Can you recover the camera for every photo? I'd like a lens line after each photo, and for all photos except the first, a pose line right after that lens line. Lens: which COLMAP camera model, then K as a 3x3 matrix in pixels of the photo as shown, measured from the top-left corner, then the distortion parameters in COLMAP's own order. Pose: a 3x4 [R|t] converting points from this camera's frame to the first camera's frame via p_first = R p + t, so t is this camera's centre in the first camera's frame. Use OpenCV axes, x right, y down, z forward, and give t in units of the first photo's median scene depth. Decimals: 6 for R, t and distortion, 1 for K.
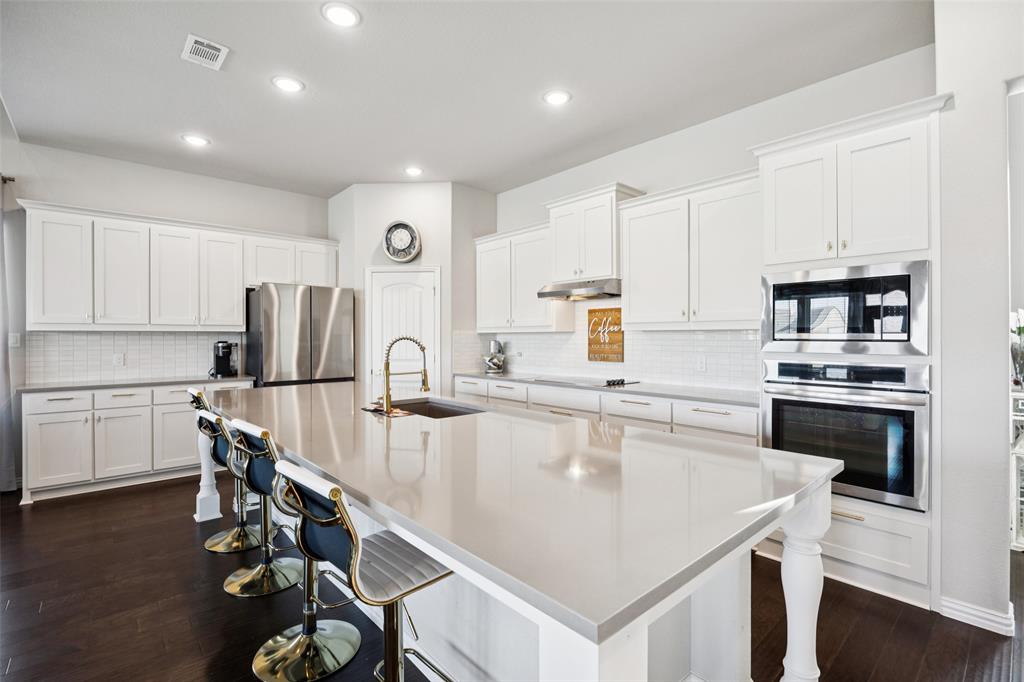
lens RADIAL K [[469.0, 0, 520.7], [0, 469.0, 335.9], [0, 0, 1]] dist [-0.014456, -0.000011]
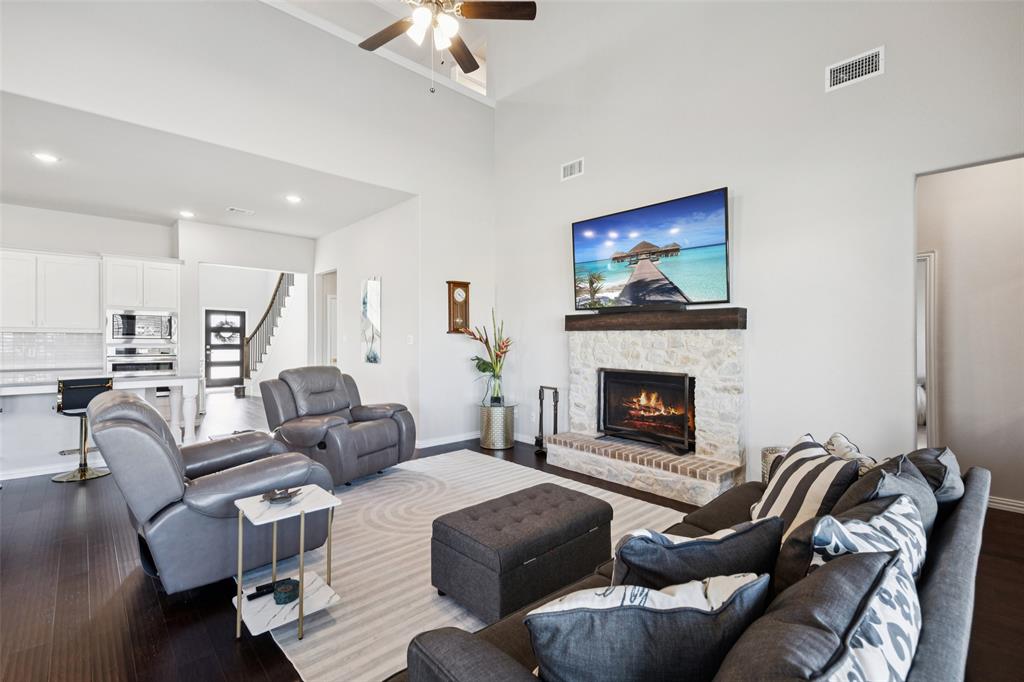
lens RADIAL K [[458.2, 0, 512.0], [0, 458.2, 341.0], [0, 0, 1]] dist [0.025494, -0.000044]
pose [[-0.010731, -0.003258, 0.999937, -1.079910], [-0.009623, 0.999949, 0.003155, -0.002835], [-0.999896, -0.009589, -0.010762, -0.576047]]
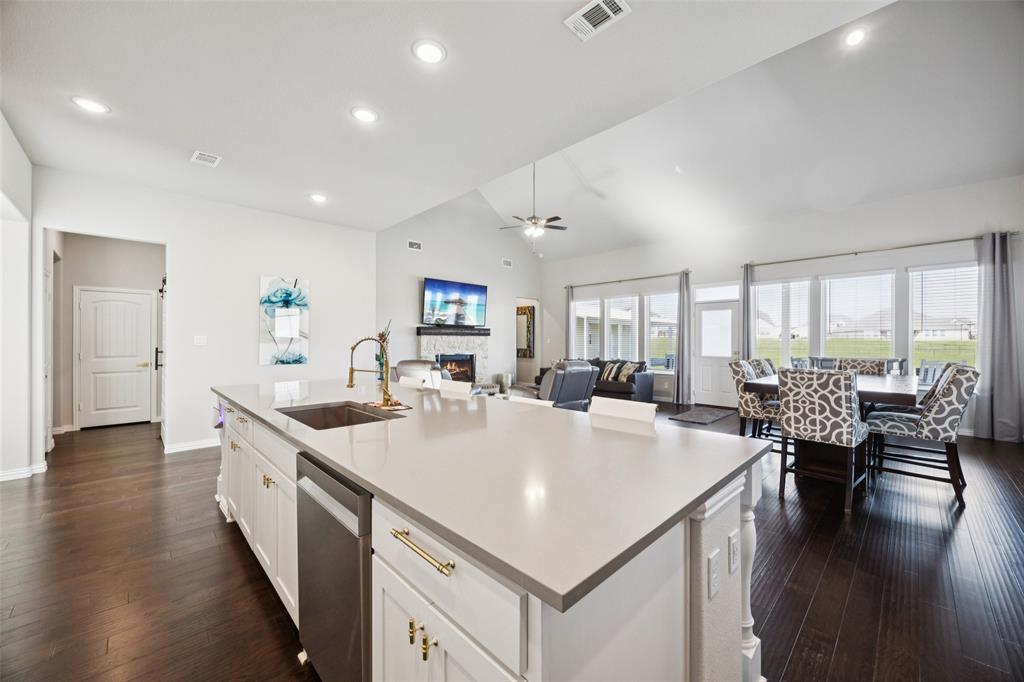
lens RADIAL K [[393.4, 0, 516.4], [0, 393.4, 339.2], [0, 0, 1]] dist [0.000863, -0.000111]
pose [[-0.999046, 0.001707, -0.043635, -0.302670], [0.002082, 0.999961, -0.008538, 0.008701], [0.043619, -0.008621, -0.999011, 1.062997]]
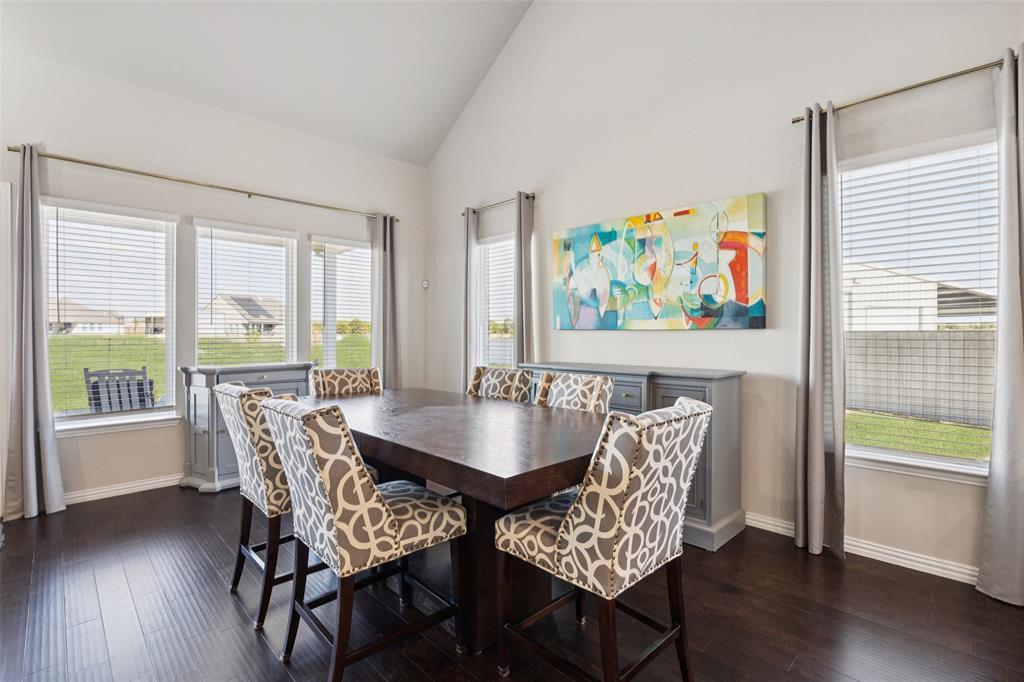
lens RADIAL K [[469.0, 0, 520.7], [0, 469.0, 335.9], [0, 0, 1]] dist [-0.014456, -0.000011]
pose [[0.055185, 0.005018, -0.998464, -0.510464], [0.004905, 0.999974, 0.005297, 0.000866], [0.998464, -0.005189, 0.055159, 0.282137]]
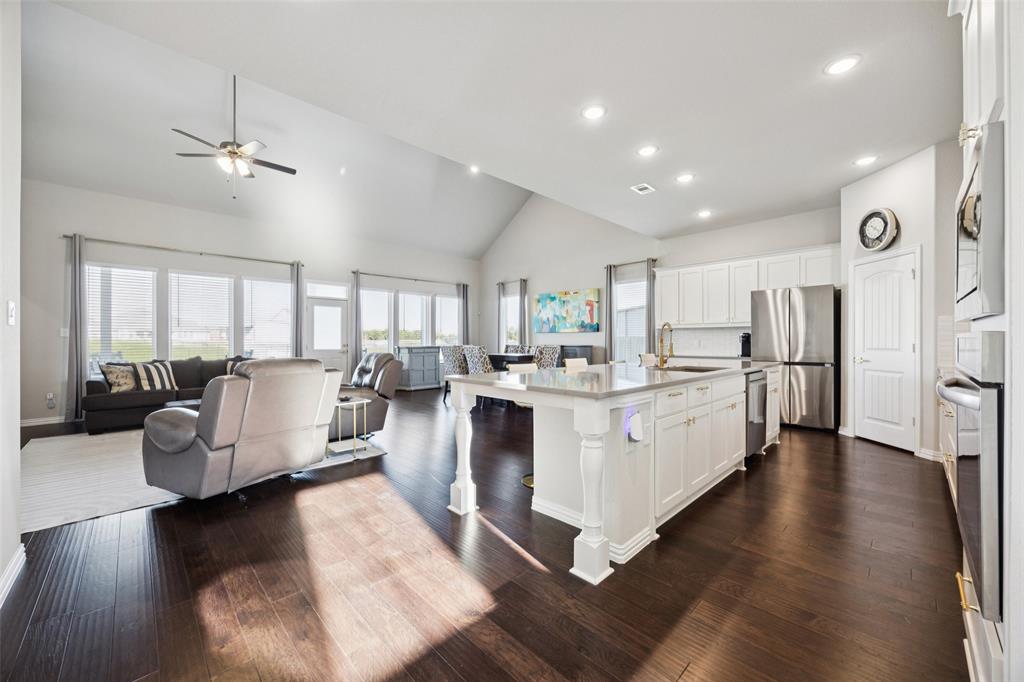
lens RADIAL K [[393.4, 0, 516.4], [0, 393.4, 339.2], [0, 0, 1]] dist [0.000863, -0.000111]
pose [[0.038720, -0.002419, -0.999247, 0.621660], [0.004788, 0.999986, -0.002236, 0.032490], [0.999239, -0.004698, 0.038731, 0.227638]]
